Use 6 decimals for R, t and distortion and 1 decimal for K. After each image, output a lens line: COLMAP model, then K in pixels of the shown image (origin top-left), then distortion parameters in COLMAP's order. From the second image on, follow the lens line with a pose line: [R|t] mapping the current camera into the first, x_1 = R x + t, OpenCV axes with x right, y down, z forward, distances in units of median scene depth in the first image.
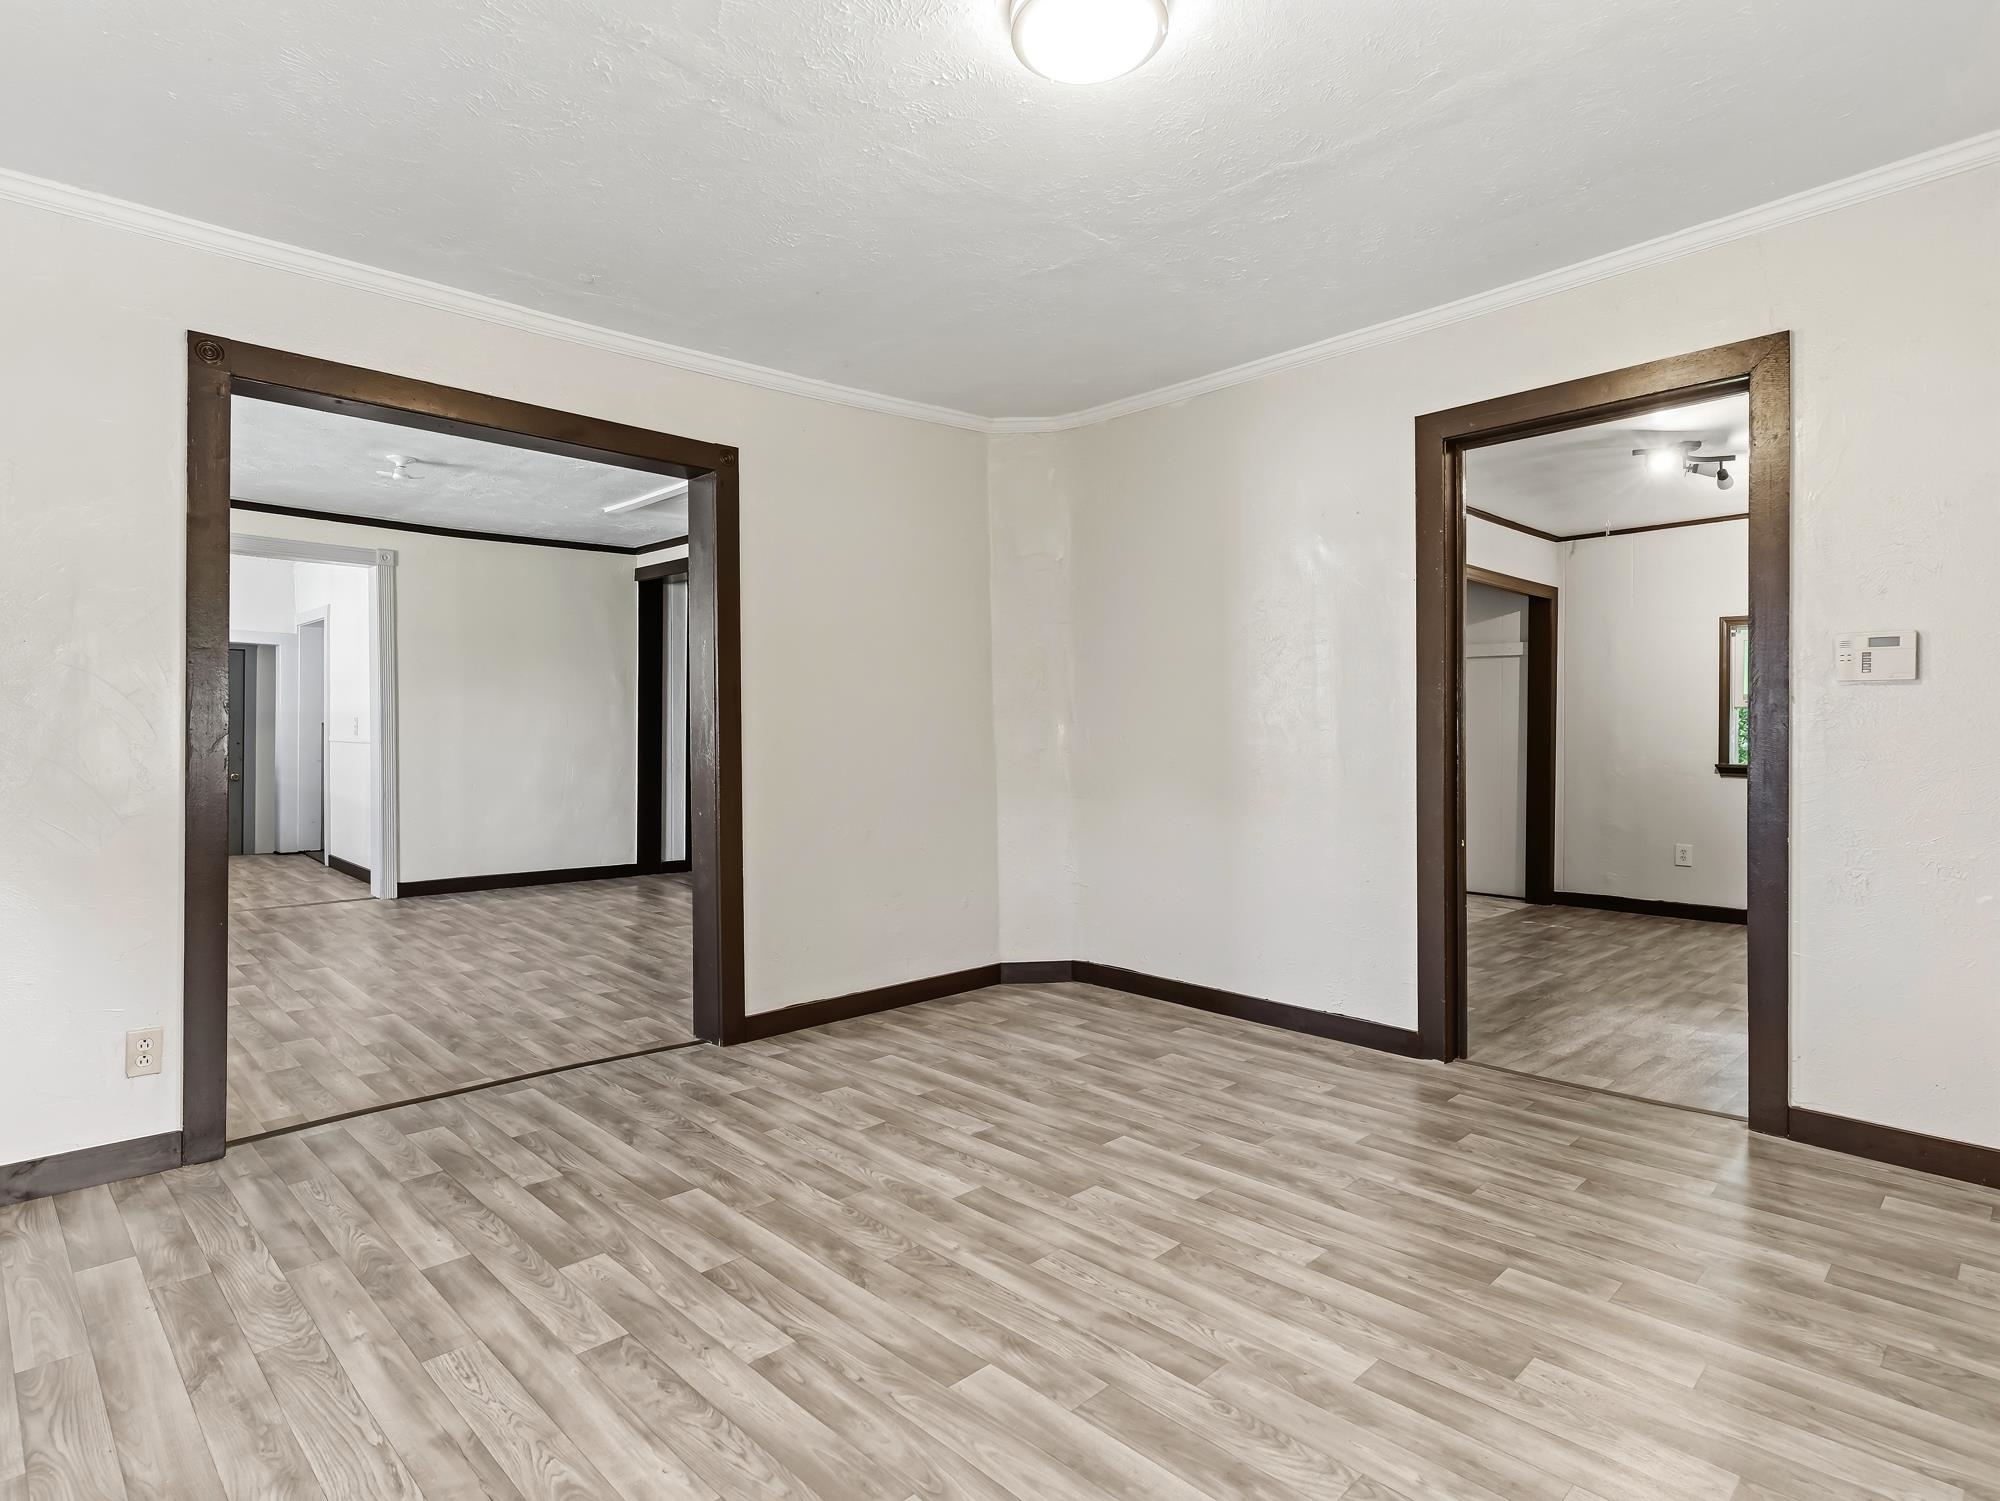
lens RADIAL K [[1092.4, 0, 1000.0], [0, 1092.4, 750.5], [0, 0, 1]] dist [-0.002381, -0.000781]
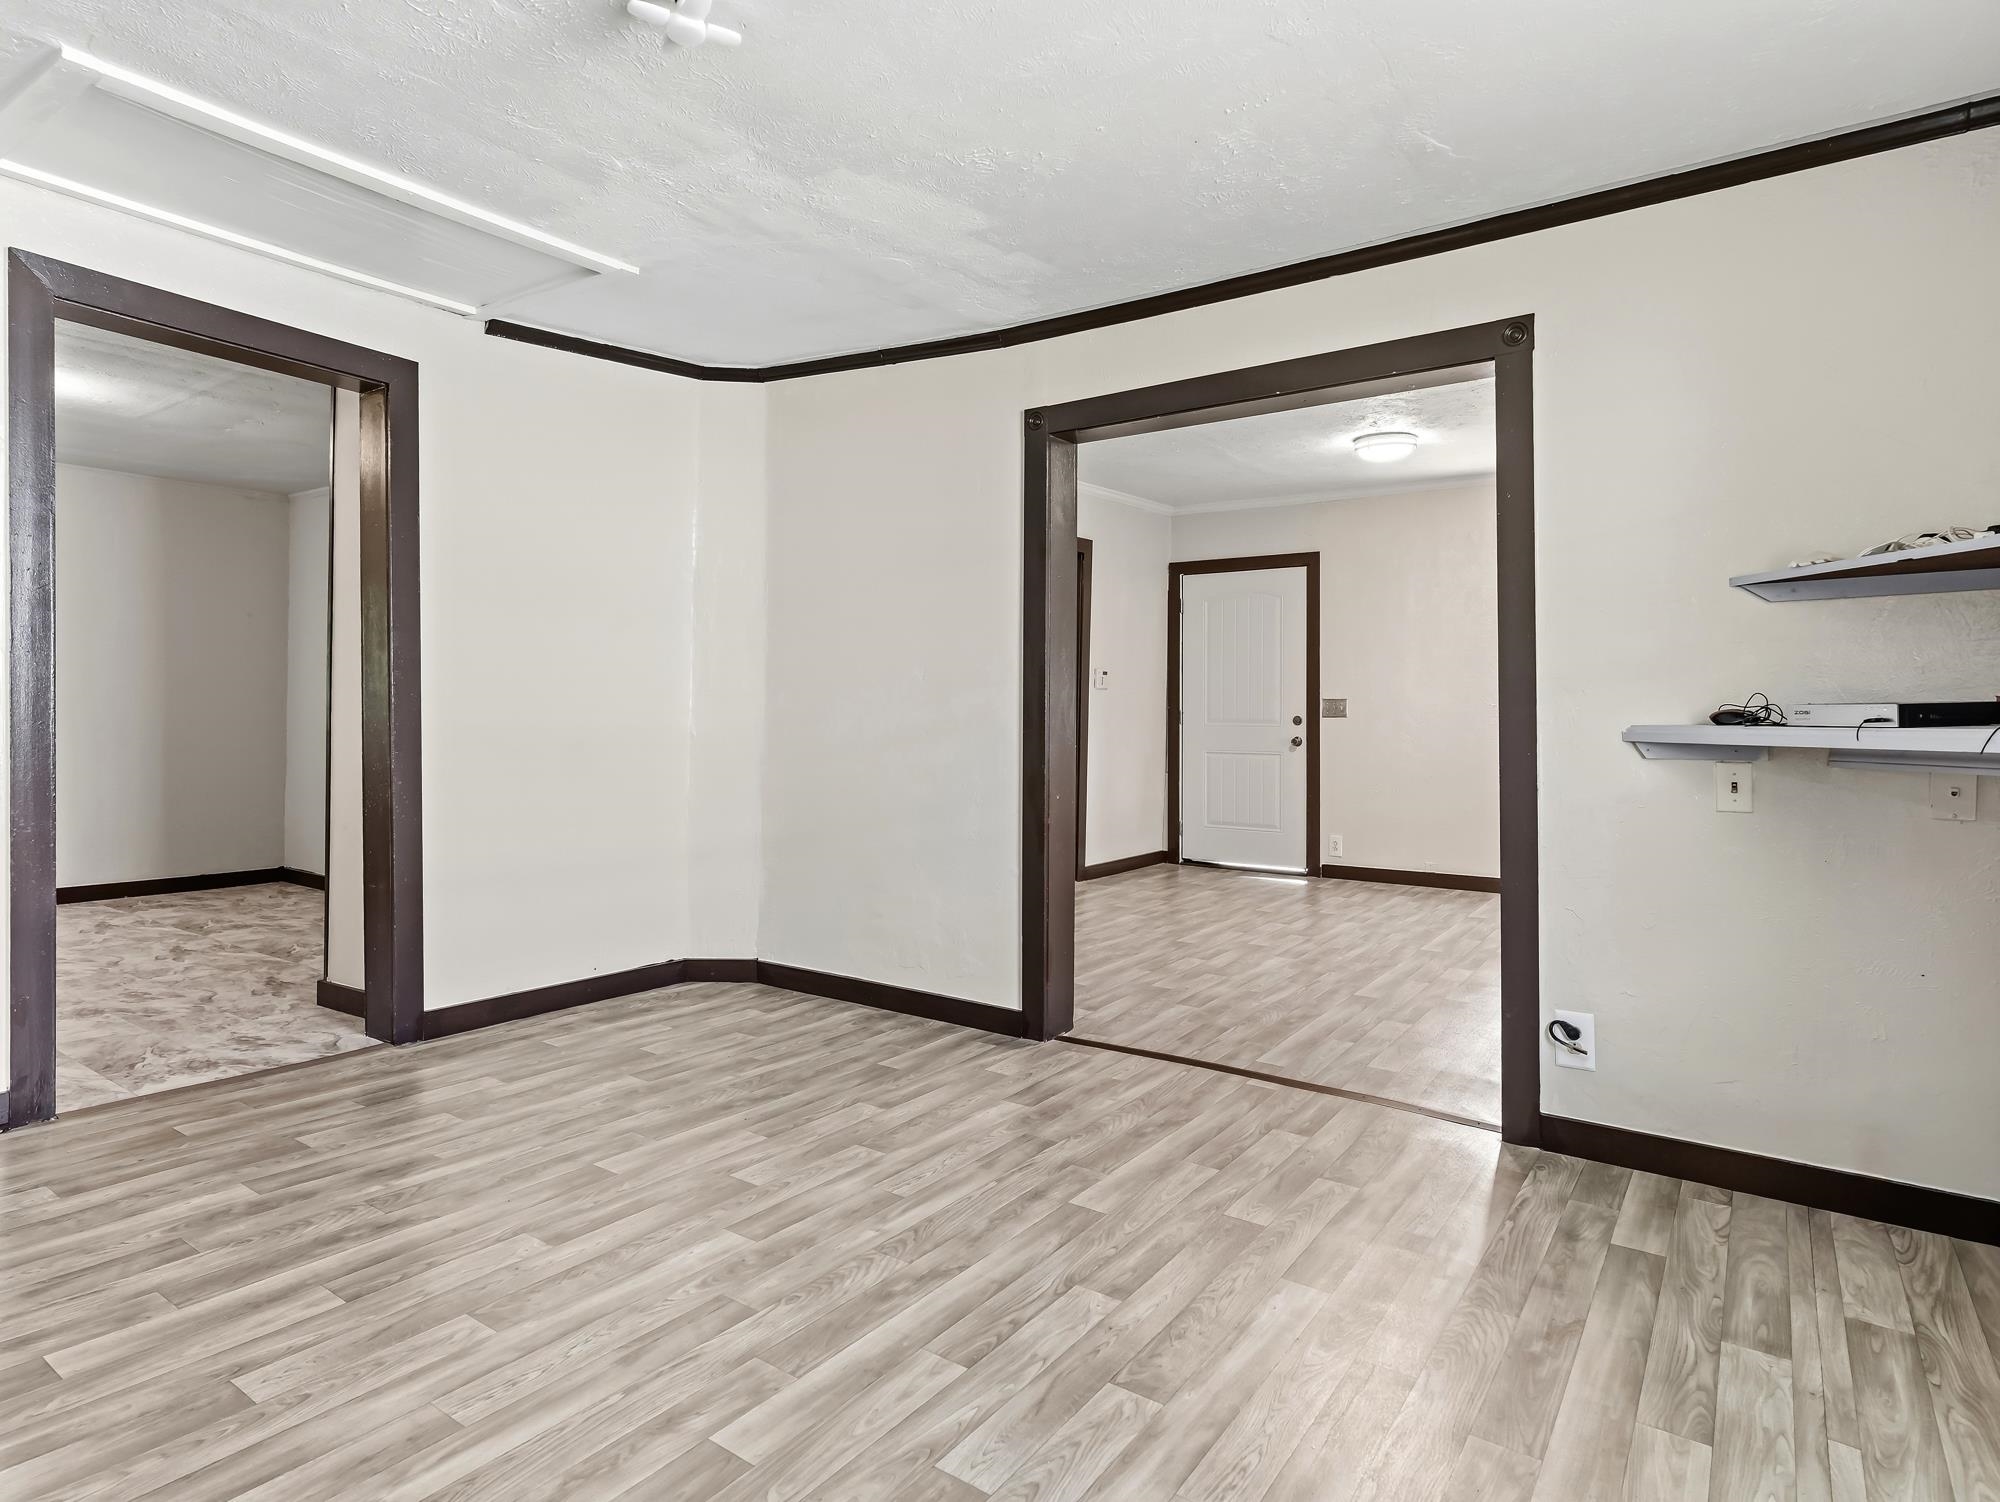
lens RADIAL K [[1078.6, 0, 991.8], [0, 1078.6, 700.2], [0, 0, 1]] dist [-0.011341, -0.001393]
pose [[-0.176163, 0.014232, 0.984258, -0.995991], [-0.003567, 0.999880, -0.015097, -0.013343], [-0.984355, -0.006170, -0.176091, 1.037234]]
